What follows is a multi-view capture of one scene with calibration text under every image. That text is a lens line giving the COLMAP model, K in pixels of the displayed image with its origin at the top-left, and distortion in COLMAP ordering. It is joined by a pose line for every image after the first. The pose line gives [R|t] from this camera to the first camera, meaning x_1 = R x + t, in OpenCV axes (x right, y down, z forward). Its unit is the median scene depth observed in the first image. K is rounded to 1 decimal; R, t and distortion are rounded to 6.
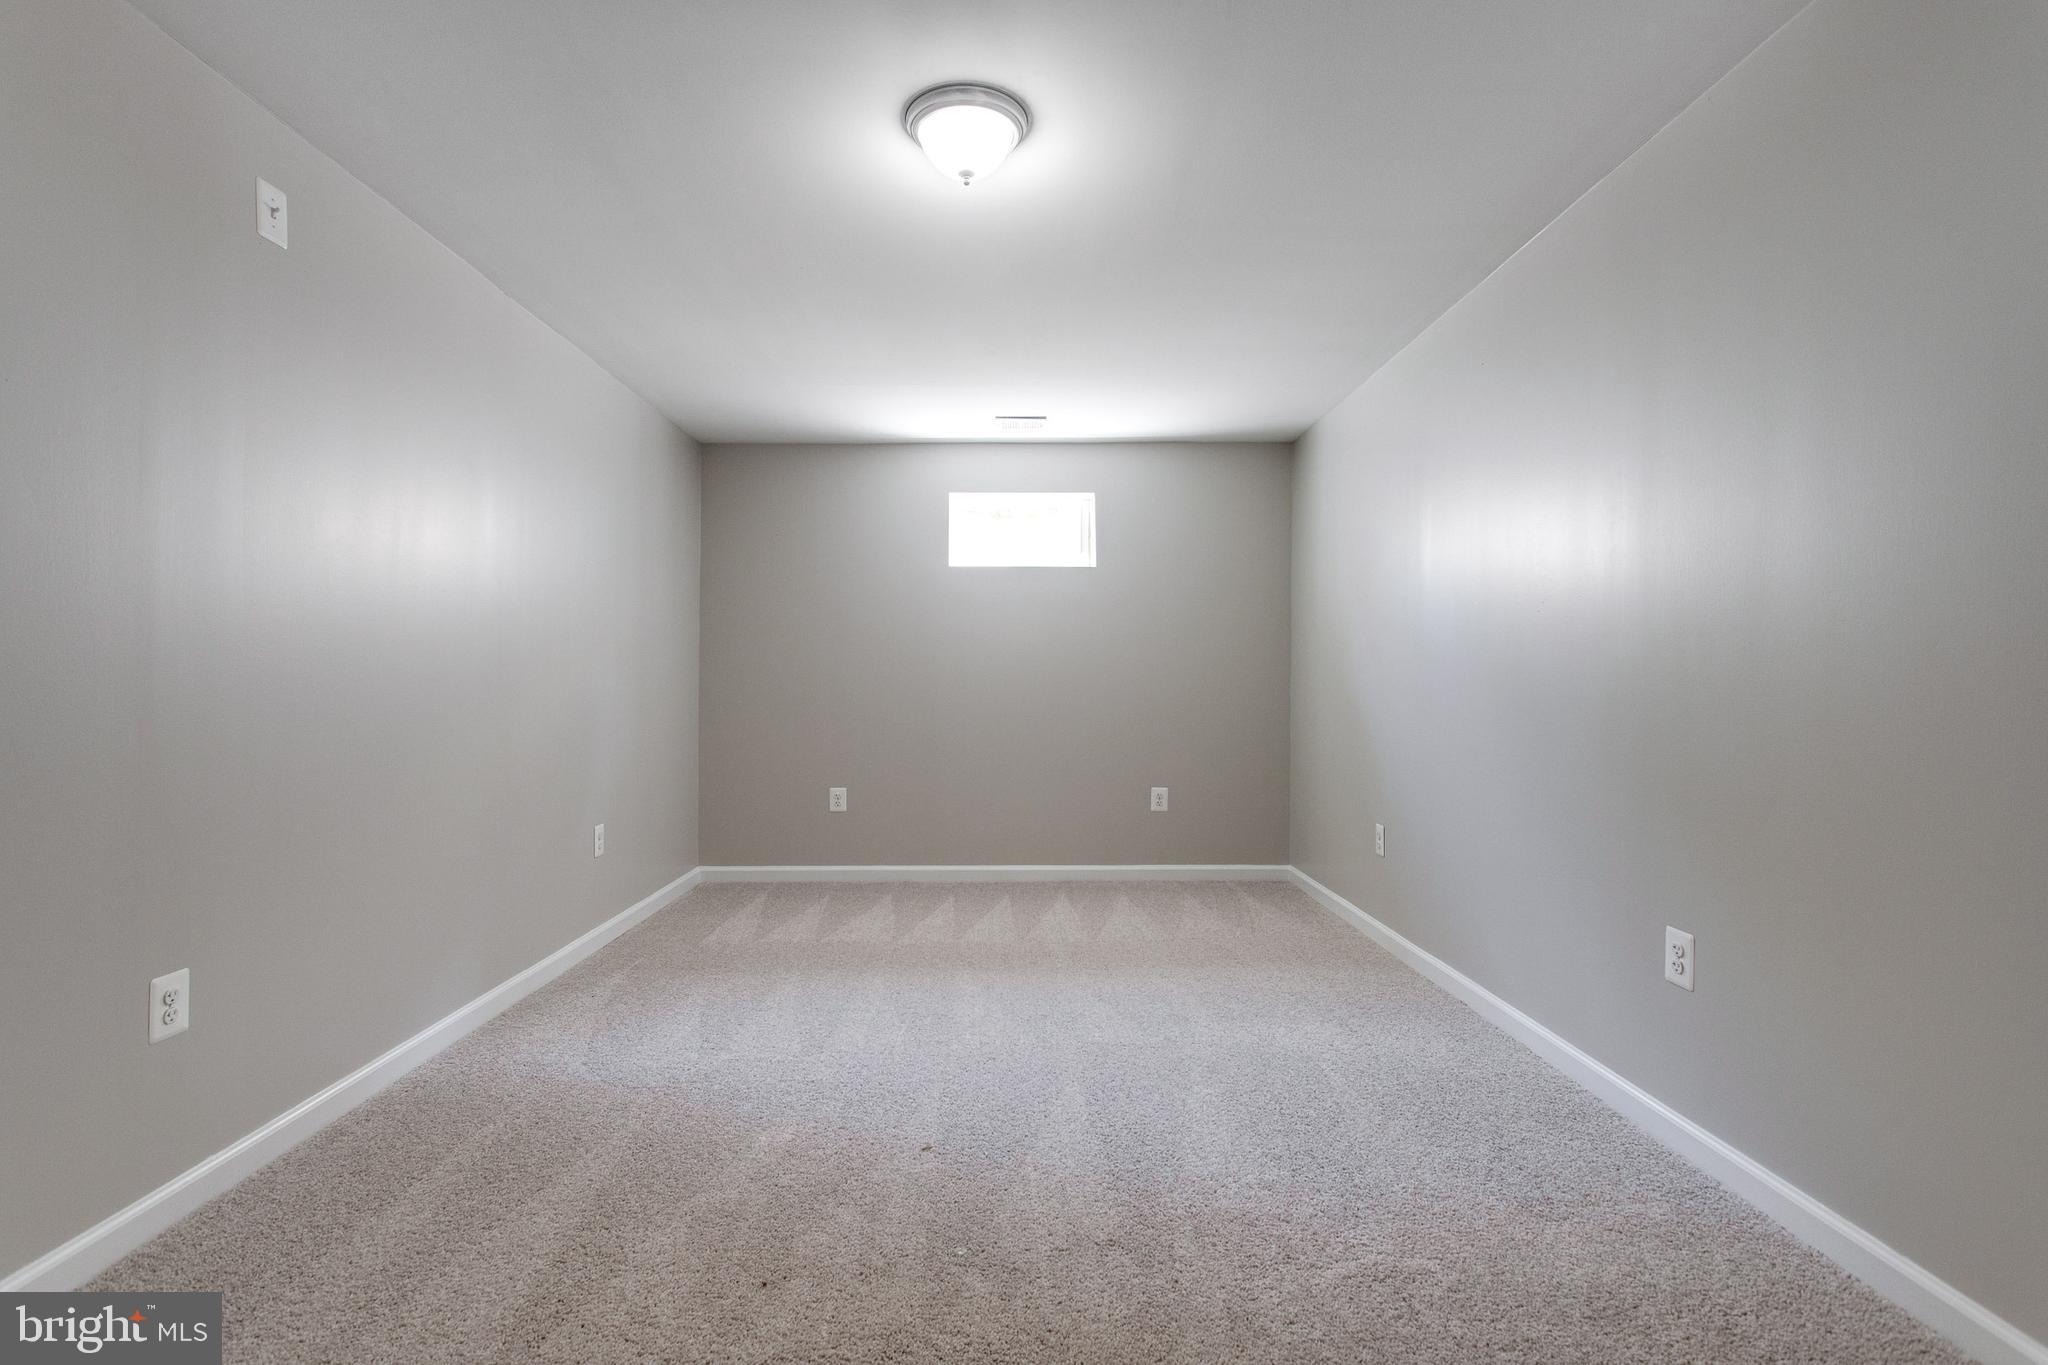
lens RADIAL K [[992.3, 0, 1024.6], [0, 992.3, 682.0], [0, 0, 1]] dist [0.004911, 0.003229]
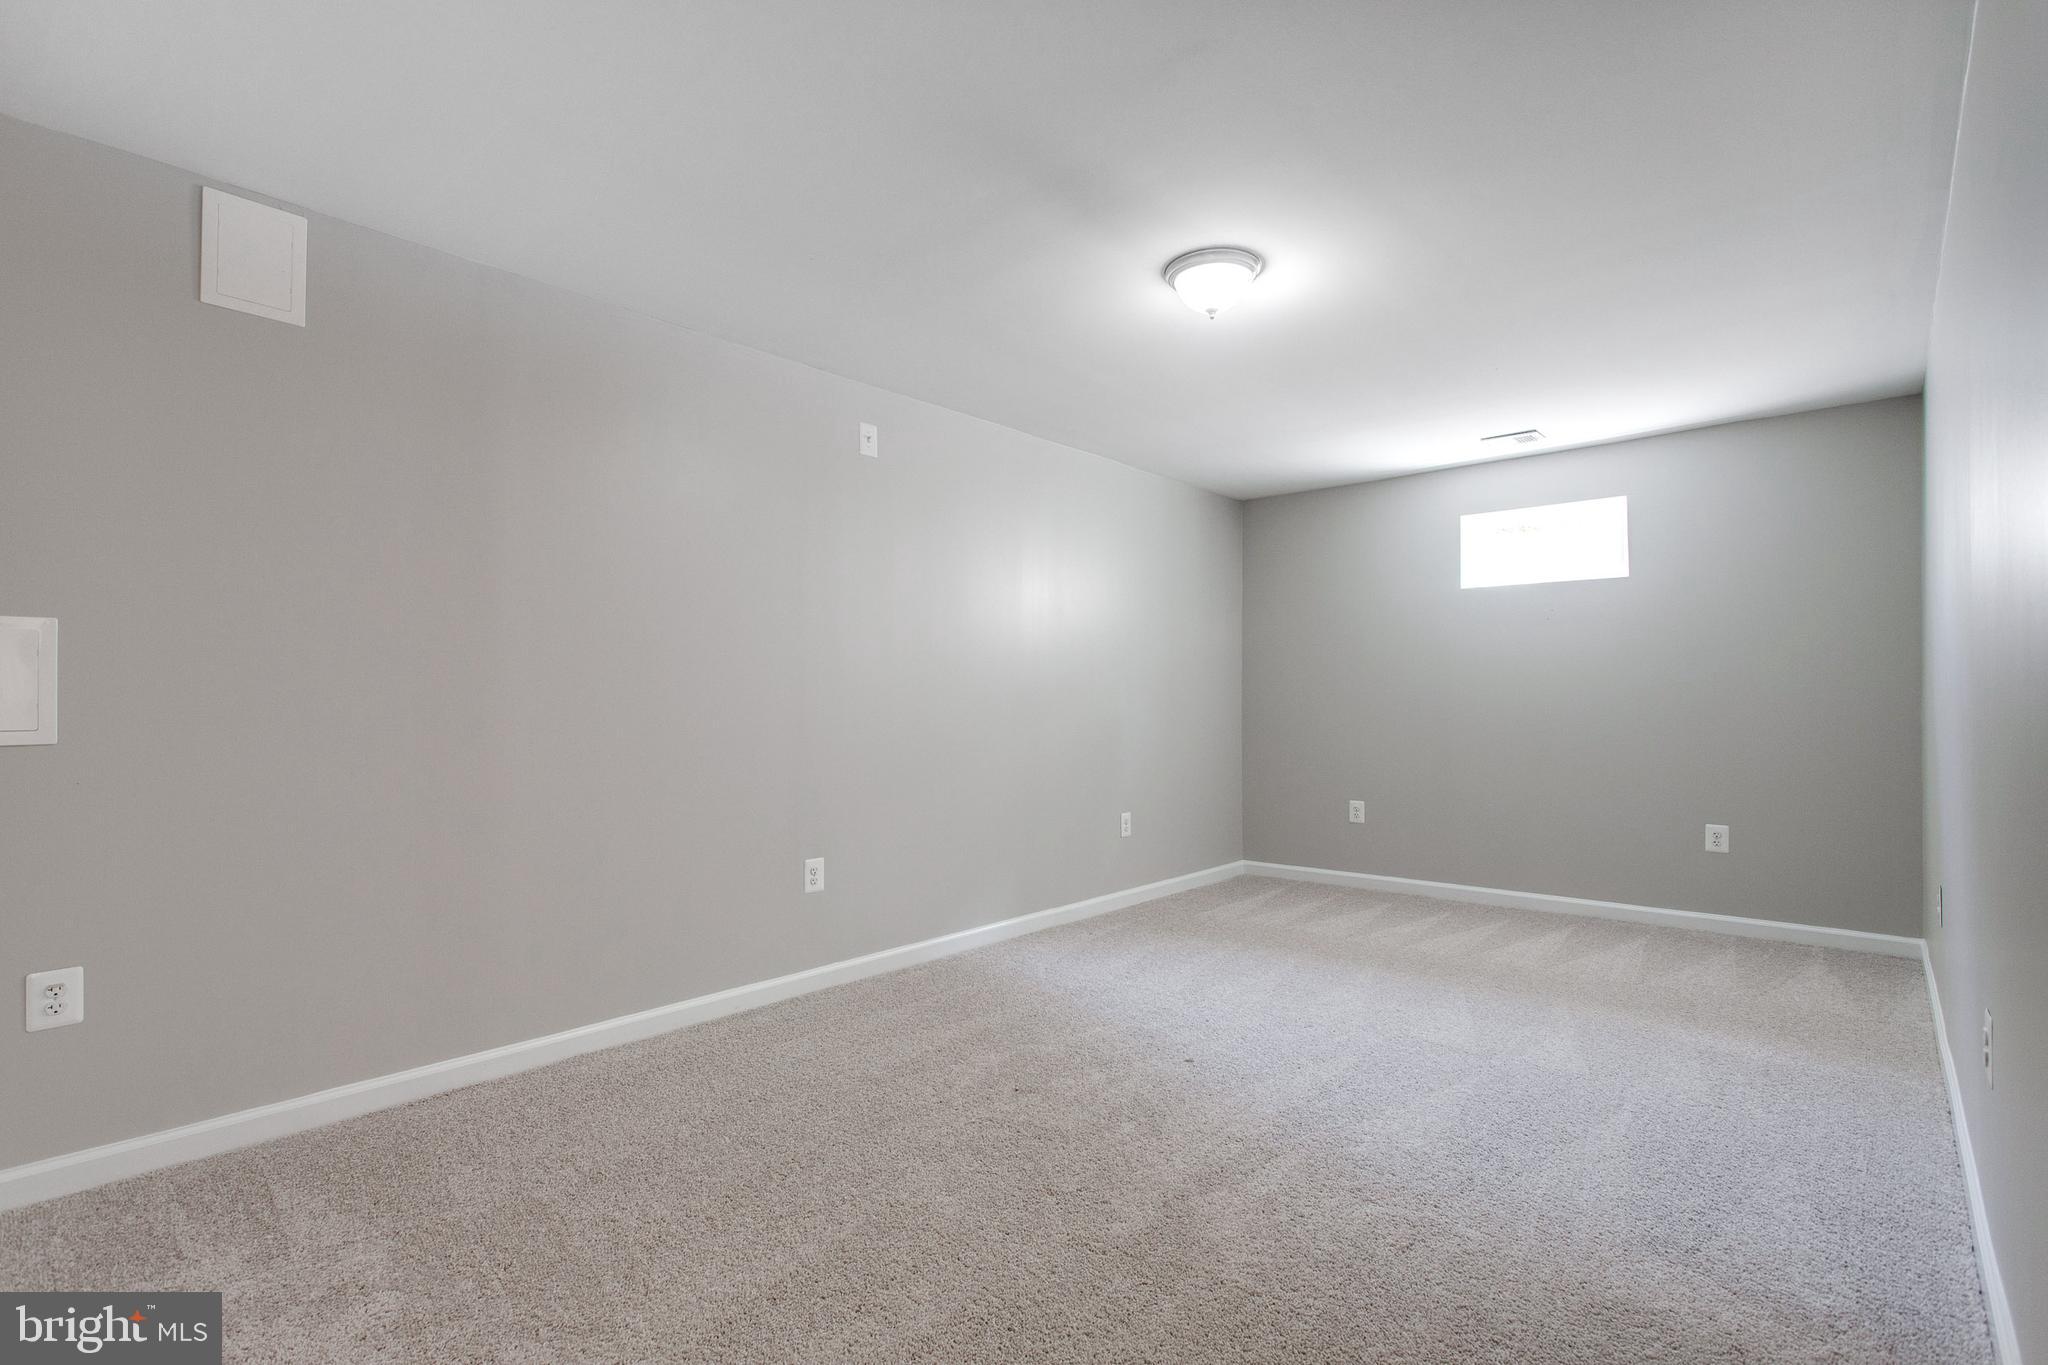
lens RADIAL K [[992.3, 0, 1017.3], [0, 992.3, 694.0], [0, 0, 1]] dist [0.004911, 0.003229]
pose [[0.742301, -0.007447, -0.670025, 0.286214], [0.001851, 0.999957, -0.009064, -0.001001], [0.670064, 0.005489, 0.742283, -0.058503]]
